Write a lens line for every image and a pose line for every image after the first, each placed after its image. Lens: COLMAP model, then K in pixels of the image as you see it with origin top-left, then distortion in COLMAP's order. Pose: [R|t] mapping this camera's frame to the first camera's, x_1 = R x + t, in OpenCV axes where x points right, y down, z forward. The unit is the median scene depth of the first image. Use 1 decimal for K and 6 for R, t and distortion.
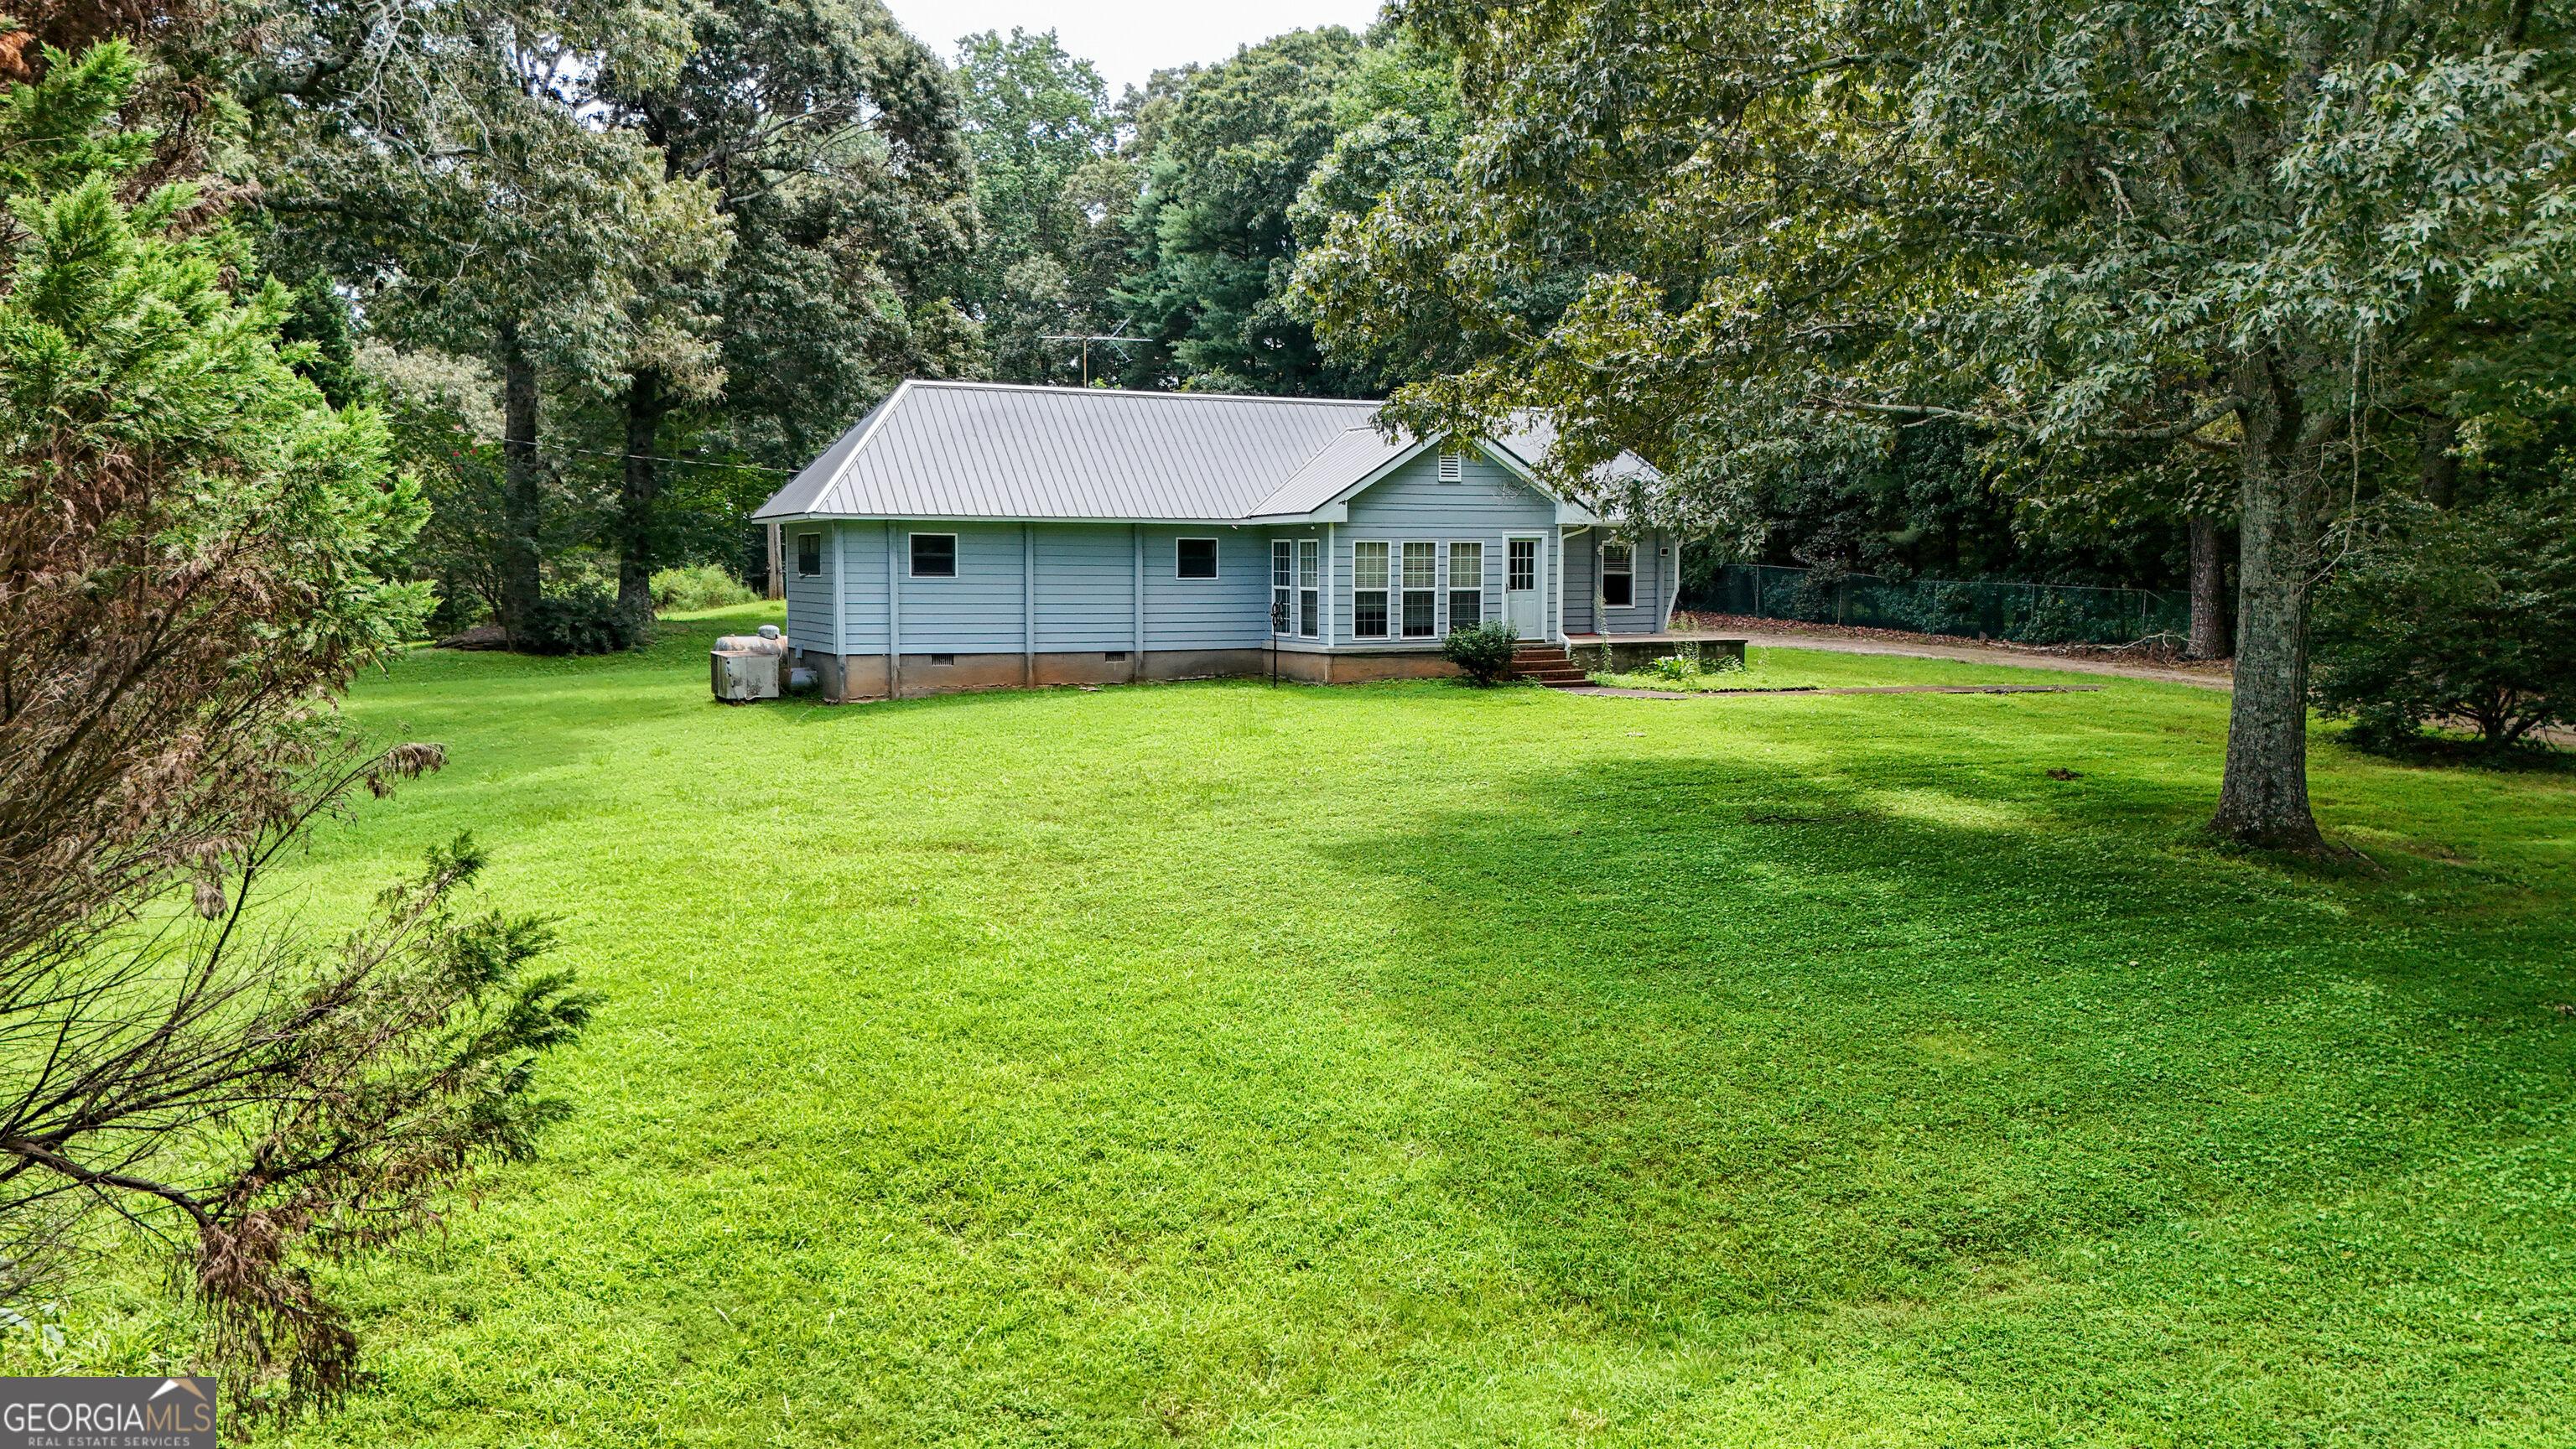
lens RADIAL K [[1912.3, 0, 1297.2], [0, 1912.3, 741.2], [0, 0, 1]] dist [0.061109, -0.027321]
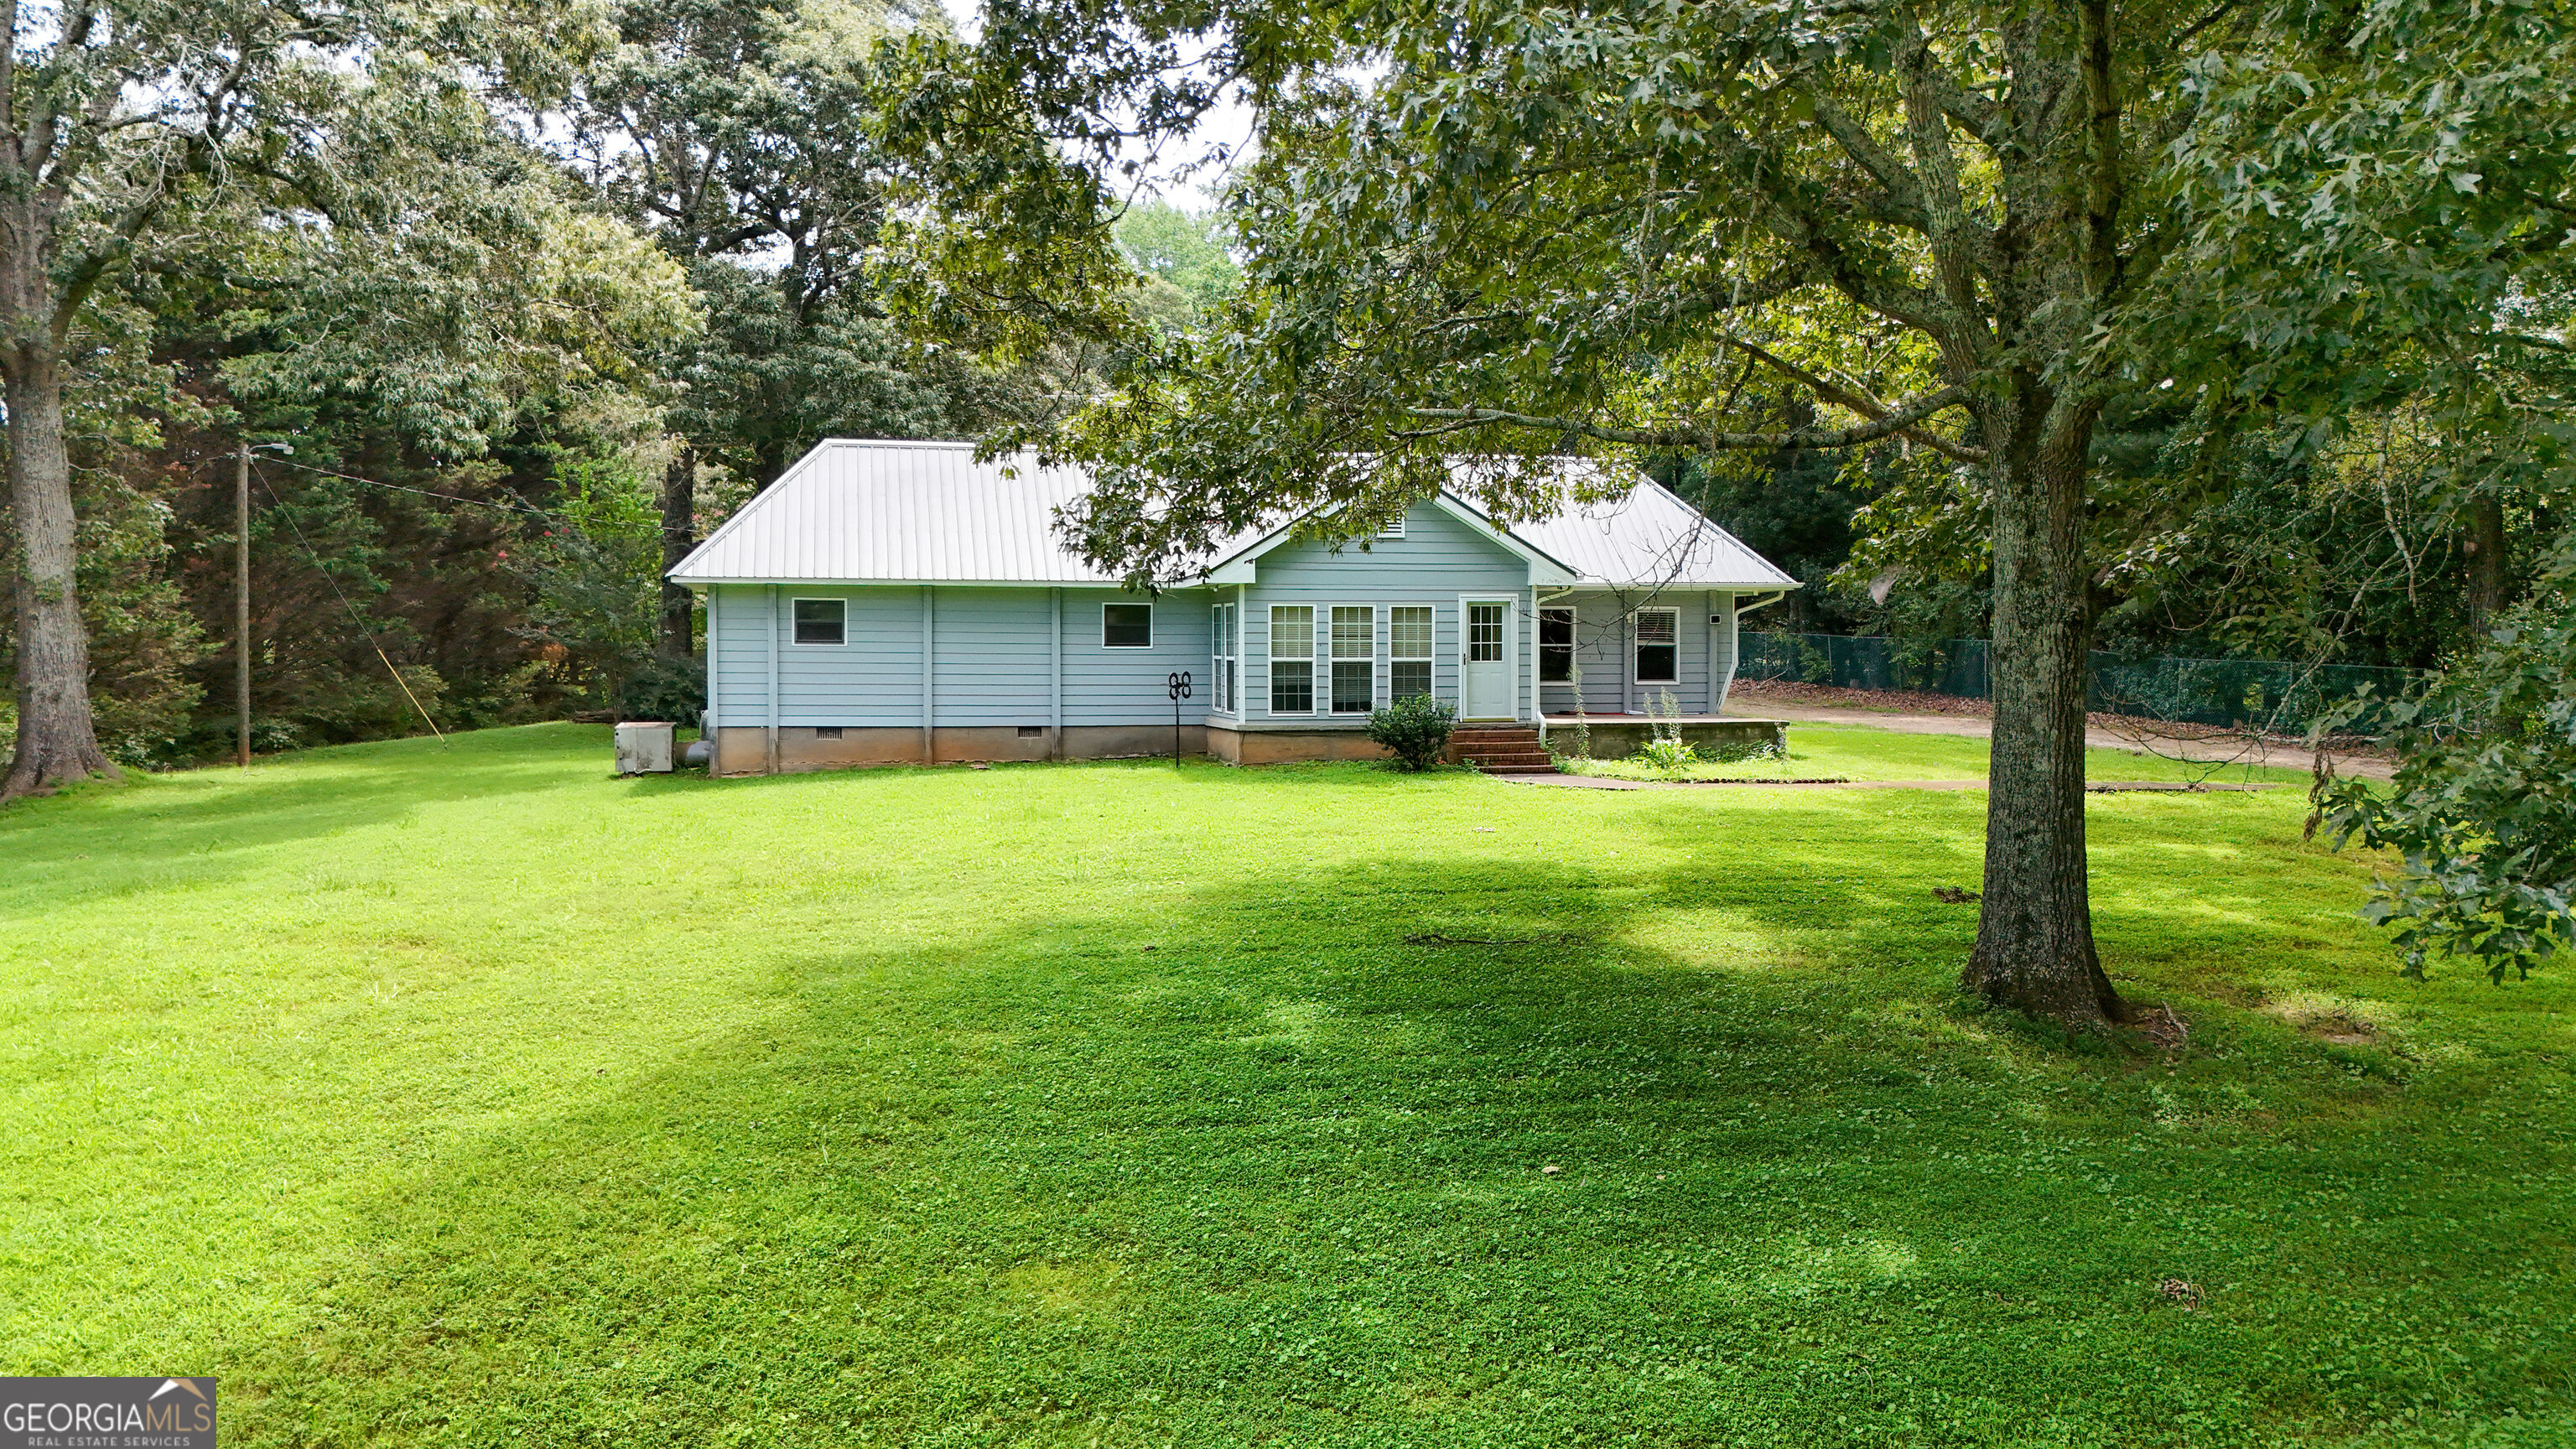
lens RADIAL K [[1912.3, 0, 1287.1], [0, 1912.3, 720.4], [0, 0, 1]] dist [0.061109, -0.027321]
pose [[0.970545, 0.010400, -0.240696, 0.247410], [-0.023808, 0.998318, -0.052865, -0.004189], [0.239742, 0.057038, 0.969160, 0.142599]]
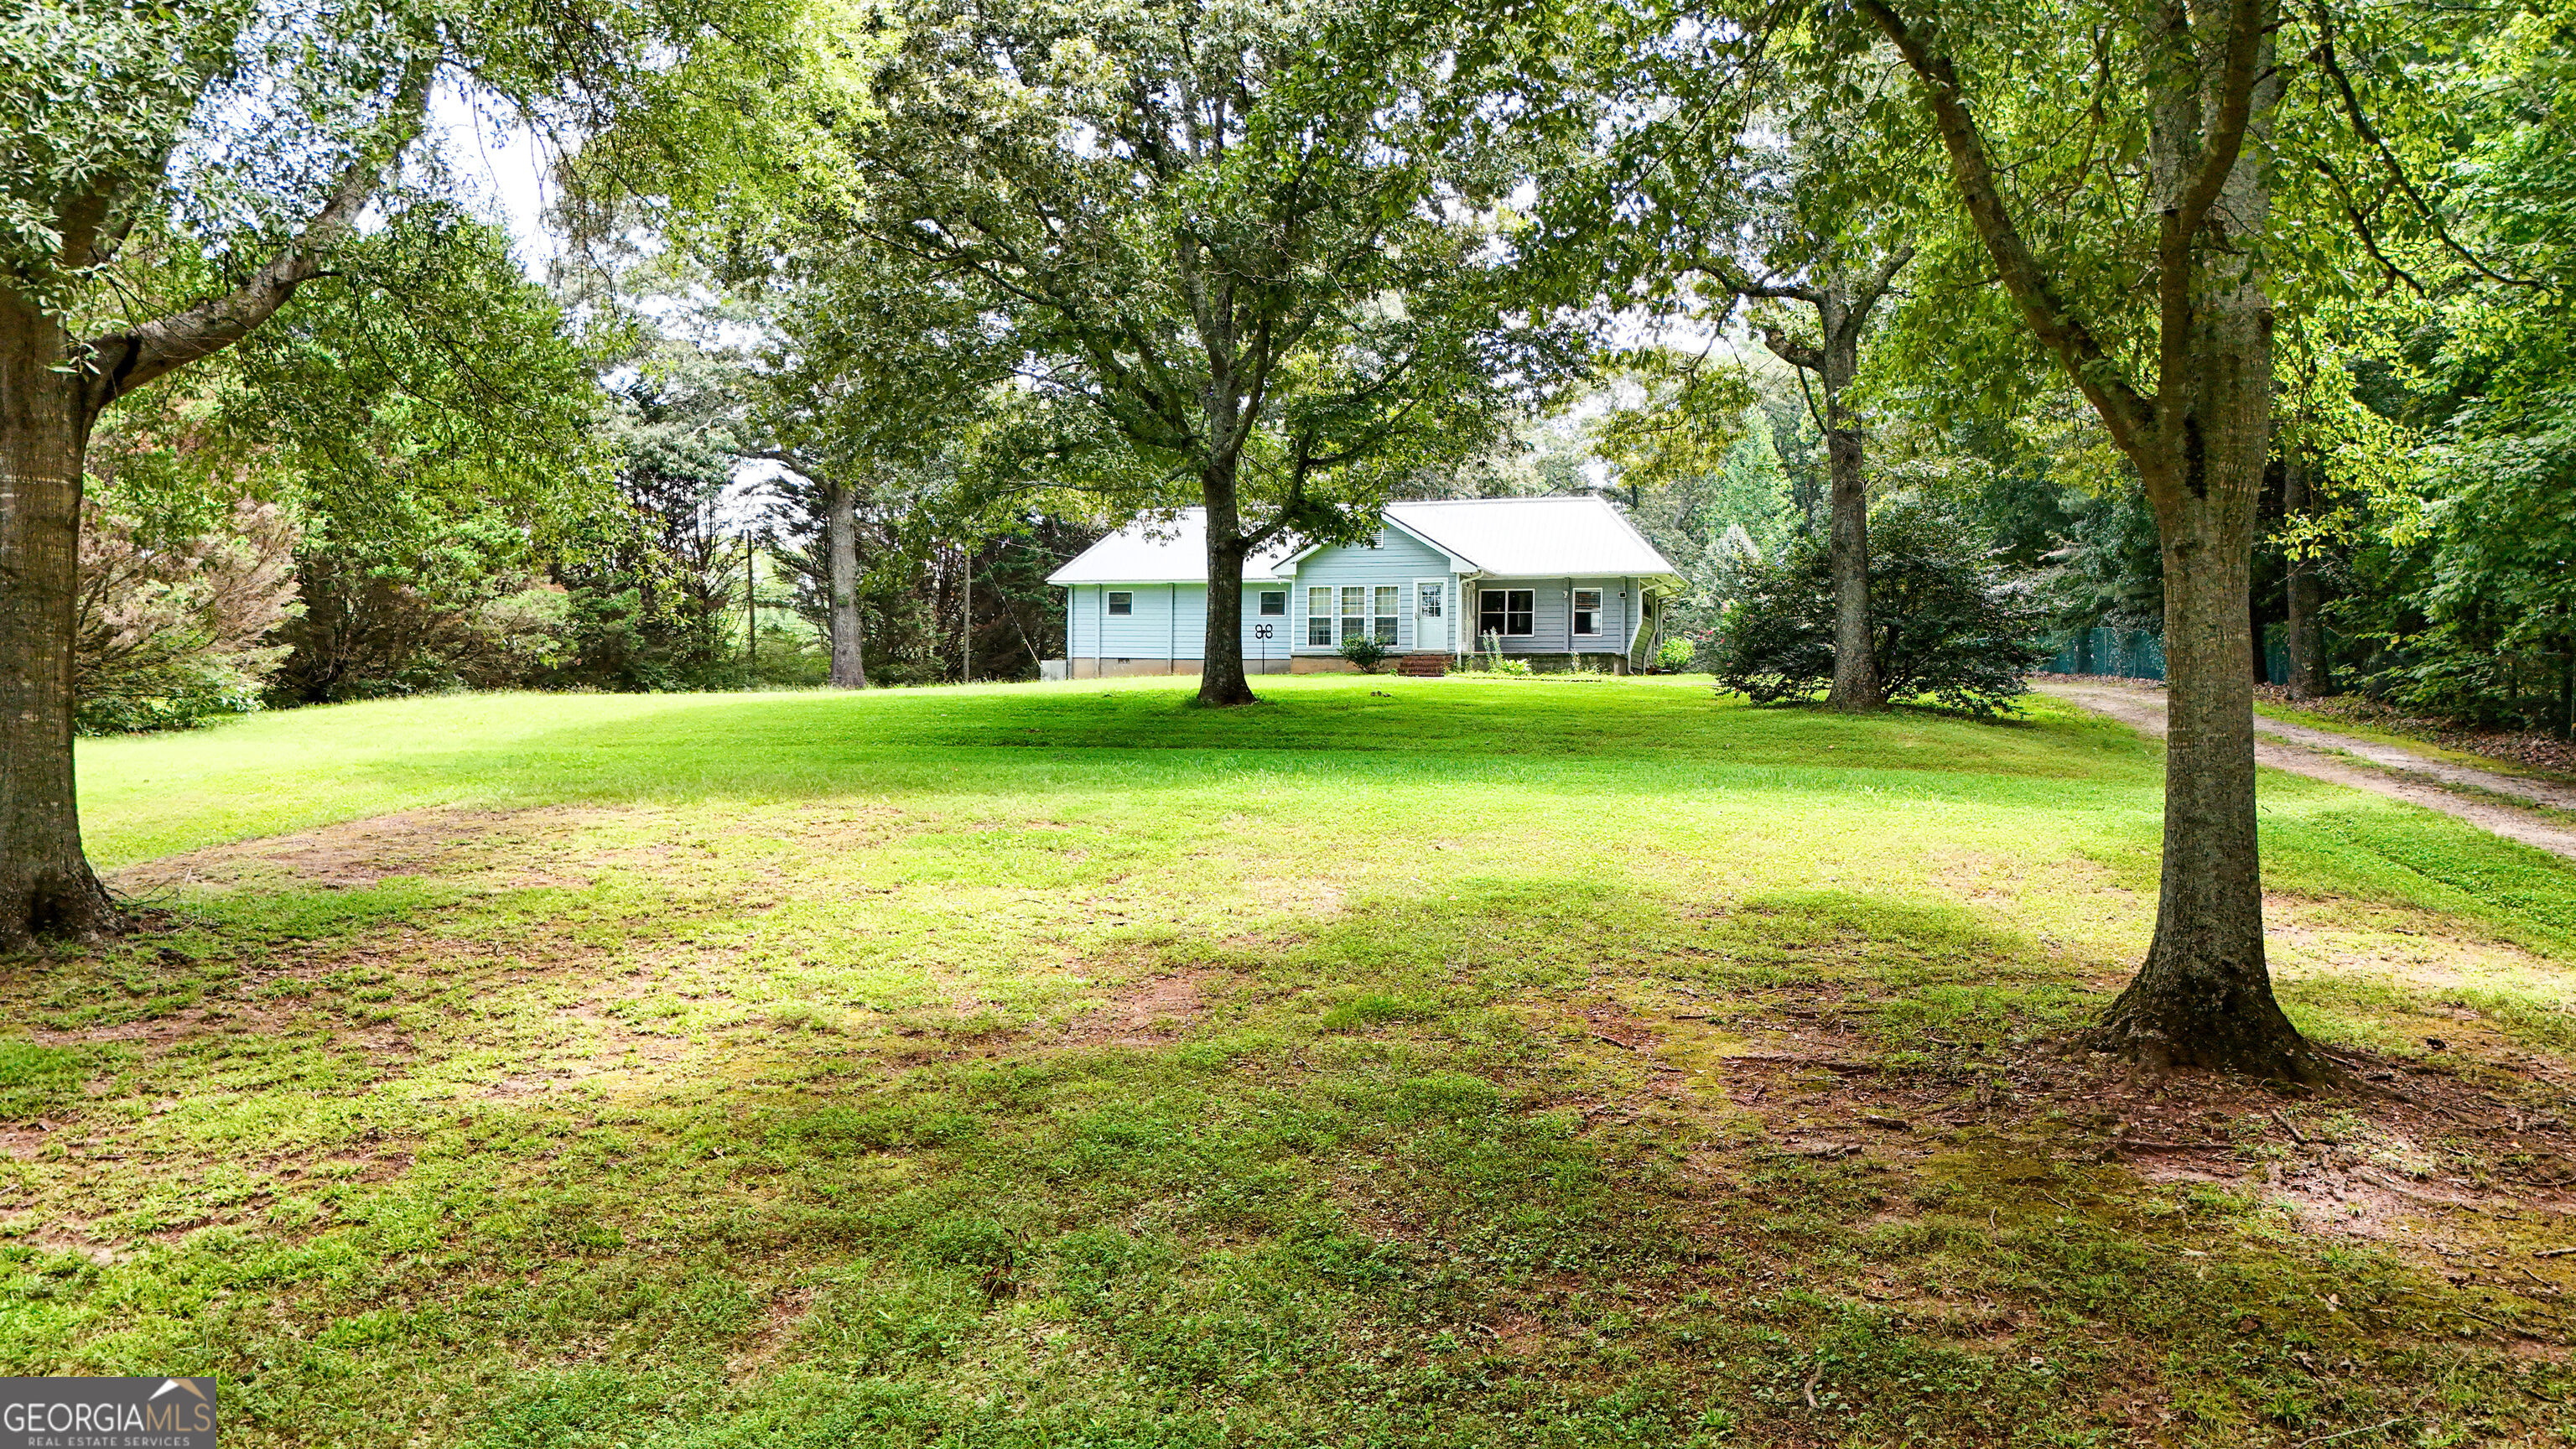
lens RADIAL K [[1912.3, 0, 1288.4], [0, 1912.3, 714.7], [0, 0, 1]] dist [0.061109, -0.027321]
pose [[0.715842, 0.005276, -0.698242, 1.139240], [-0.076604, 0.994529, -0.071019, 0.119249], [0.694048, 0.104327, 0.712330, -0.160686]]
